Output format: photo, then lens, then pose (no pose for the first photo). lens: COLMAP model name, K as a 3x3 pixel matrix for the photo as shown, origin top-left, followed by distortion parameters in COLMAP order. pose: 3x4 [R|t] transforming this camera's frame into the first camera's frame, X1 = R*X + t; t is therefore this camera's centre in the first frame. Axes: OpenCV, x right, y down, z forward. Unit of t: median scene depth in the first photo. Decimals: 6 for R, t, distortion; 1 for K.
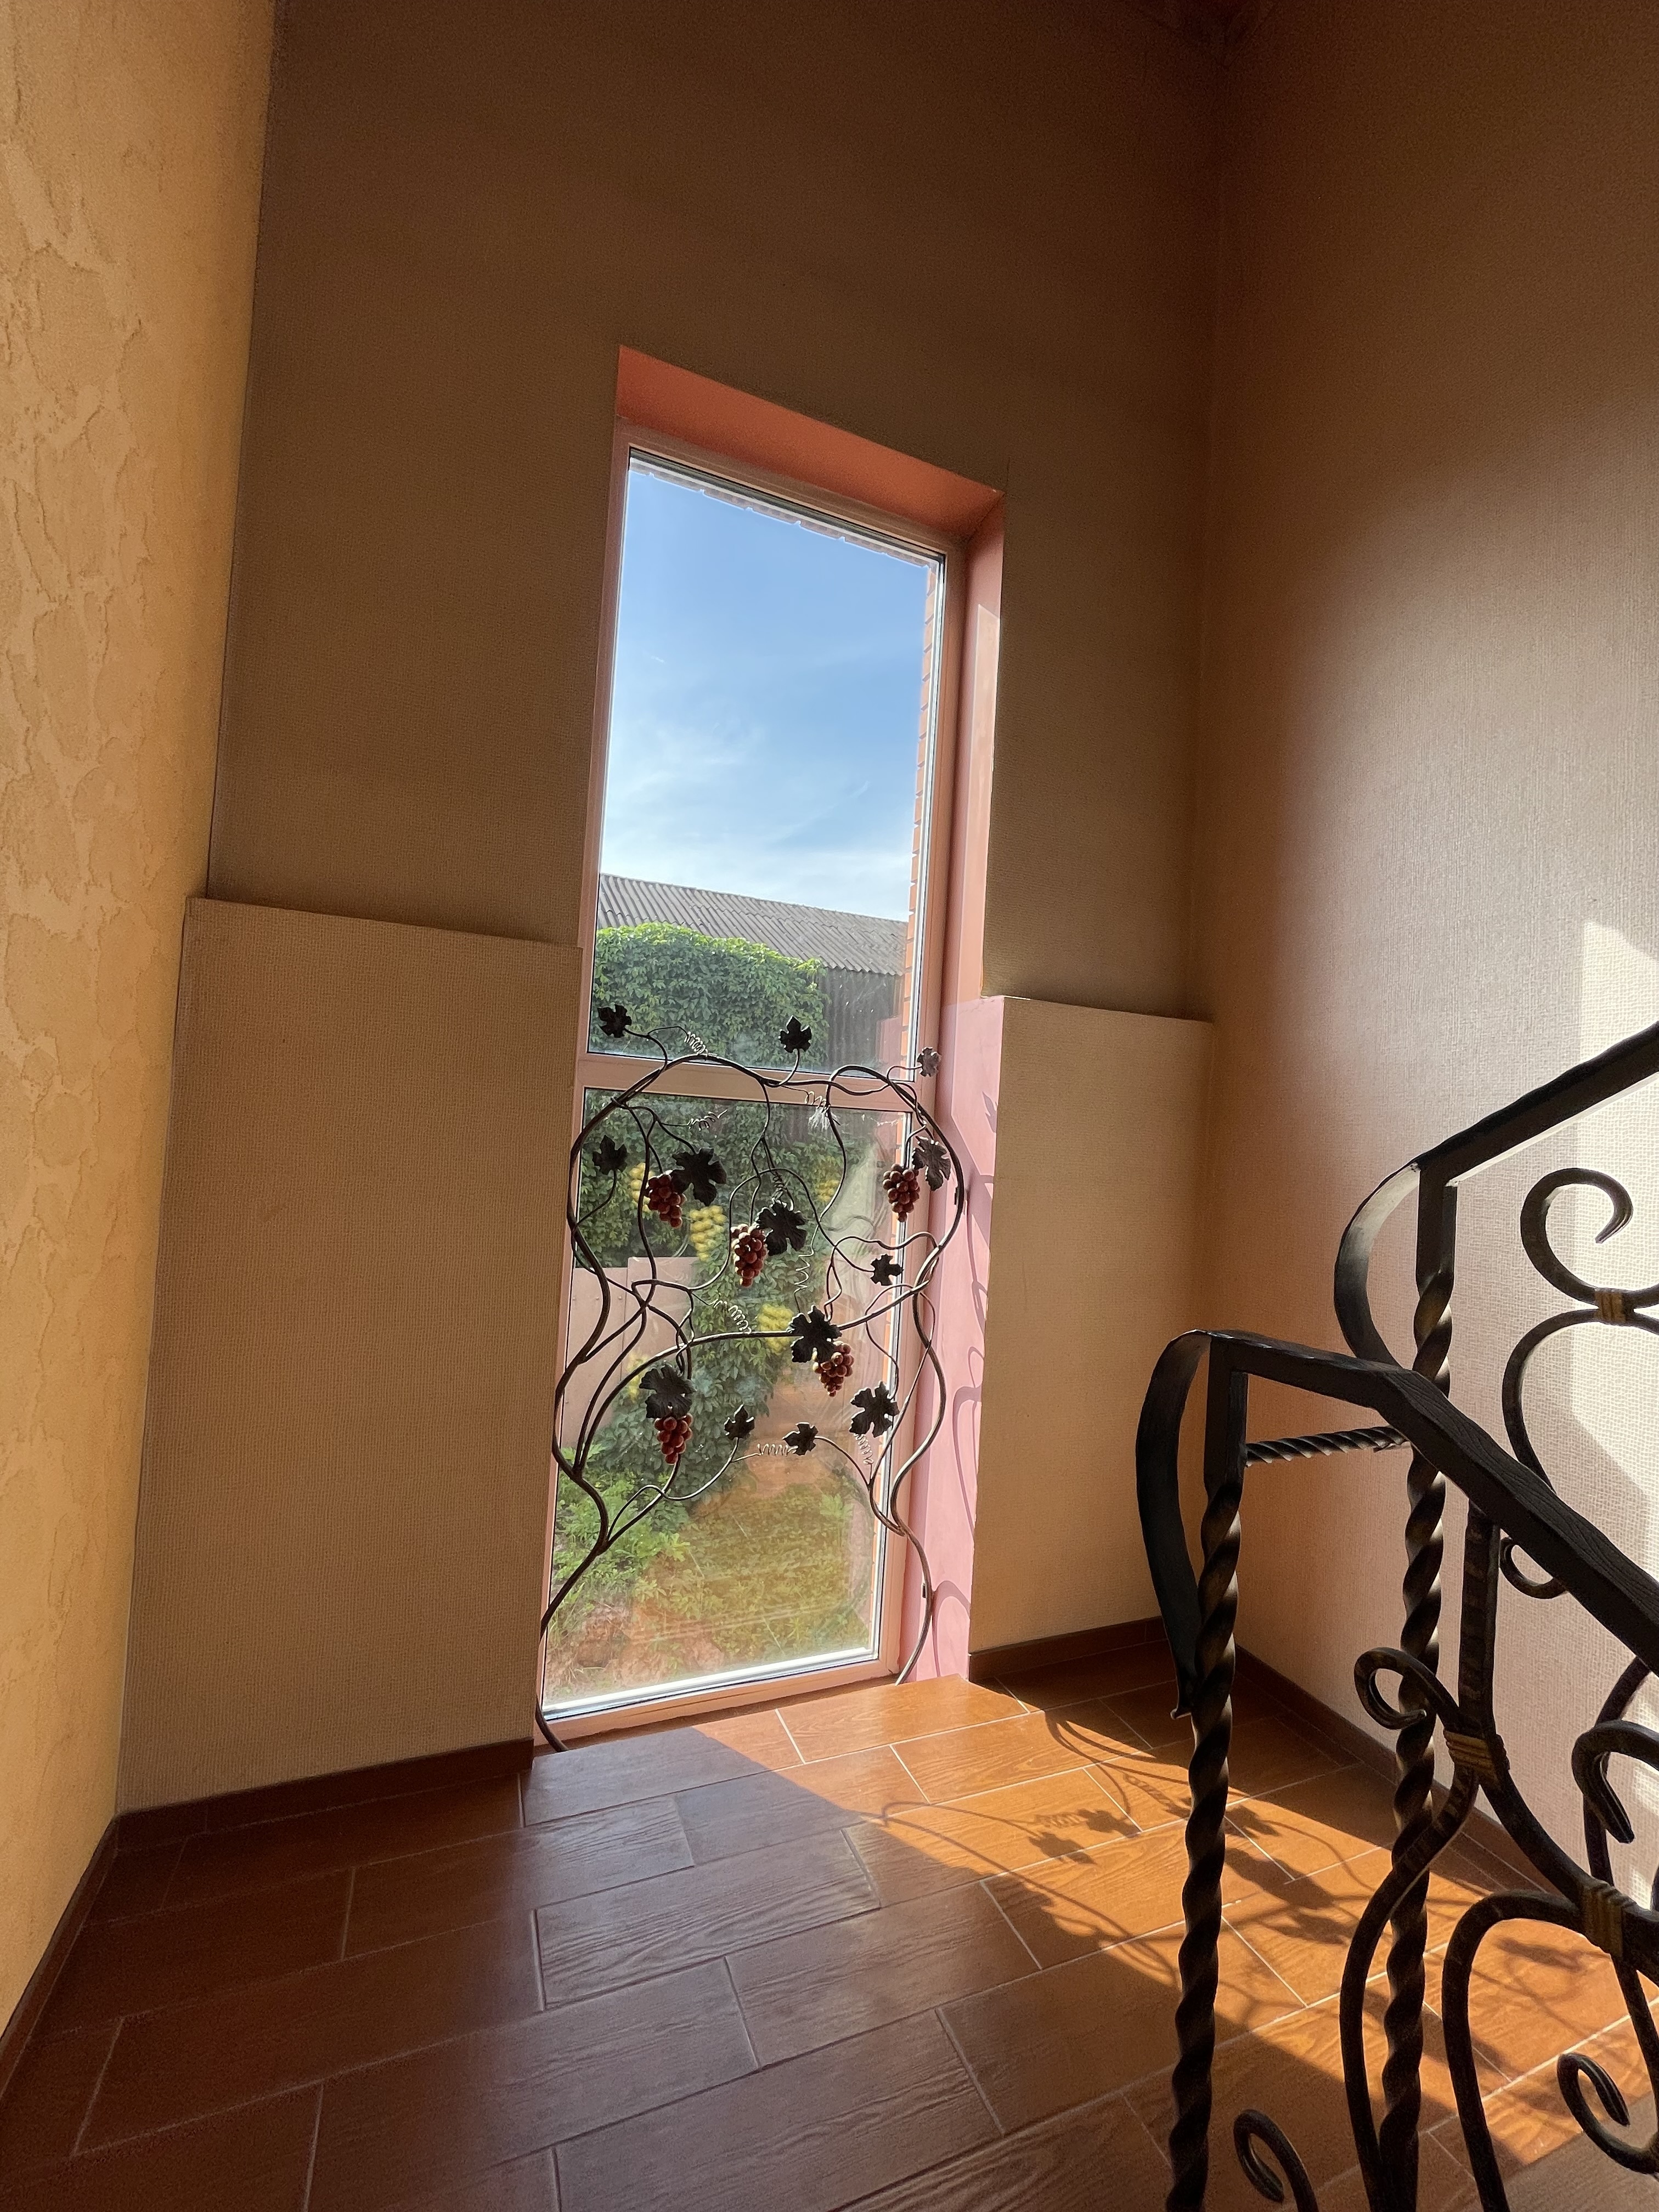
lens RADIAL K [[901.4, 0, 829.4], [0, 901.4, 1107.7], [0, 0, 1]] dist [-0.001136, 0.000697]
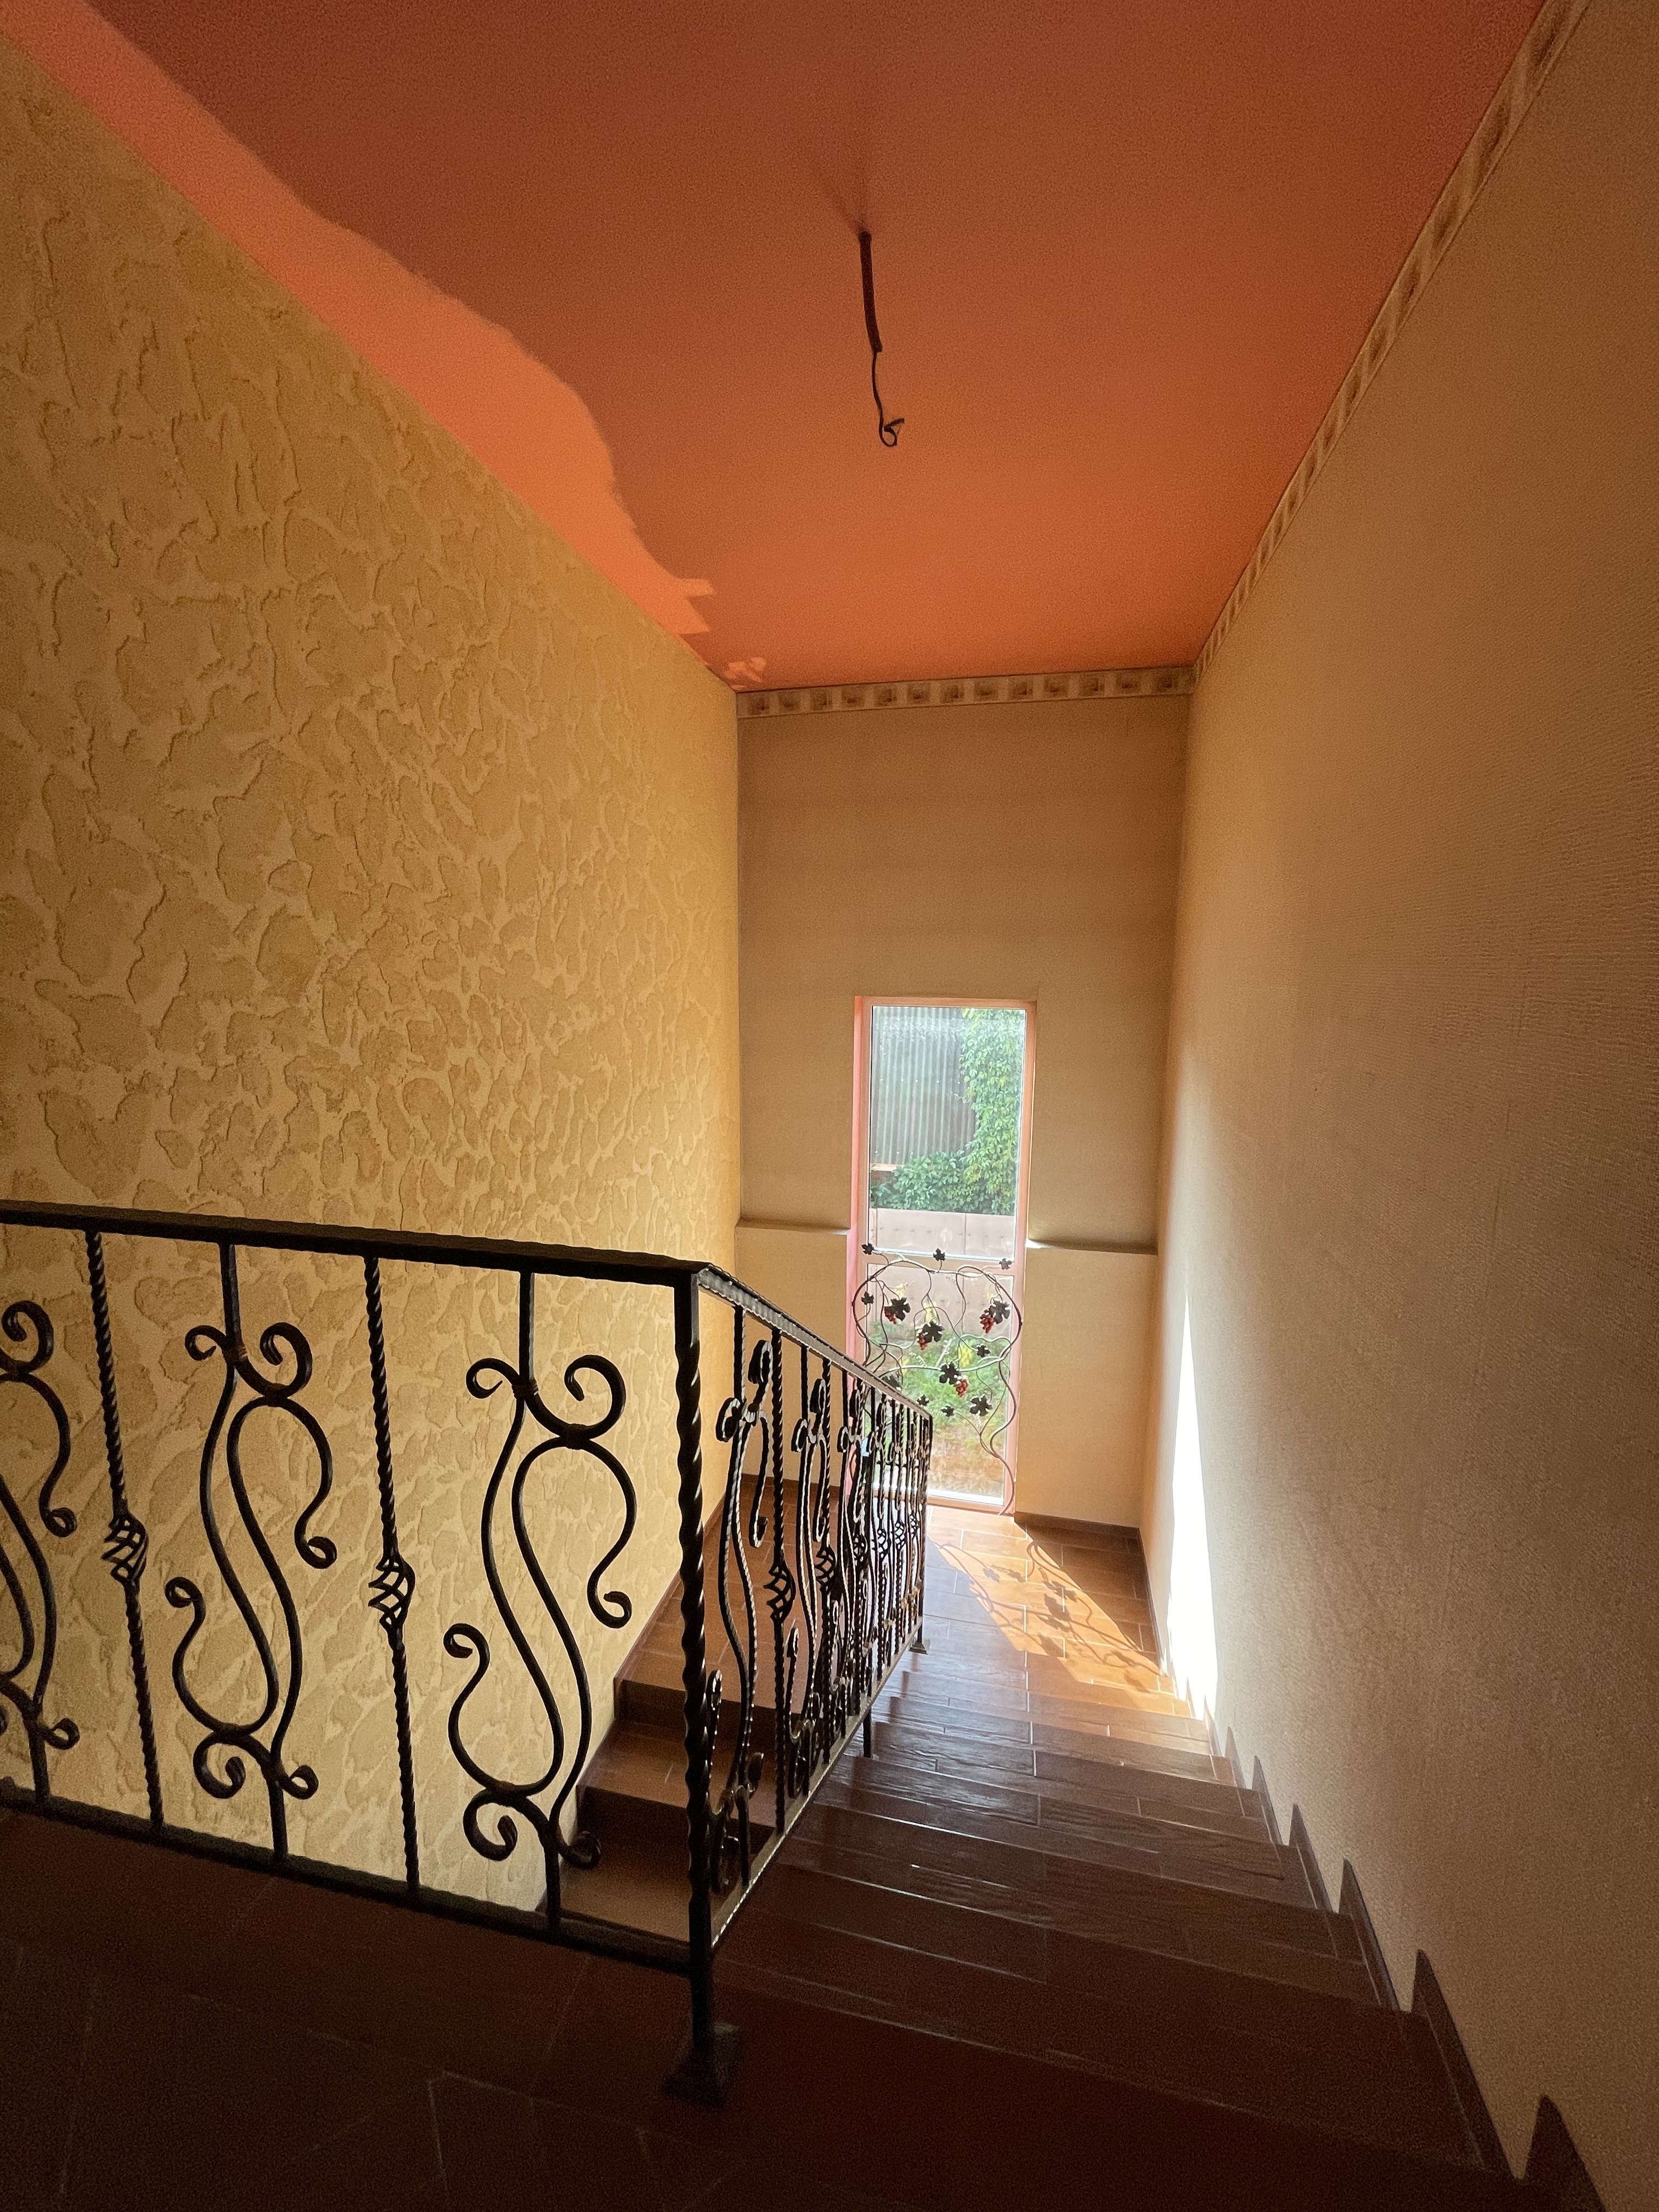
lens RADIAL K [[901.4, 0, 833.1], [0, 901.4, 1102.9], [0, 0, 1]] dist [-0.001136, 0.000697]
pose [[0.815020, 0.036935, -0.578254, 1.125926], [0.059084, 0.987467, 0.146348, -0.862298], [0.576413, -0.153442, 0.802623, -1.057379]]
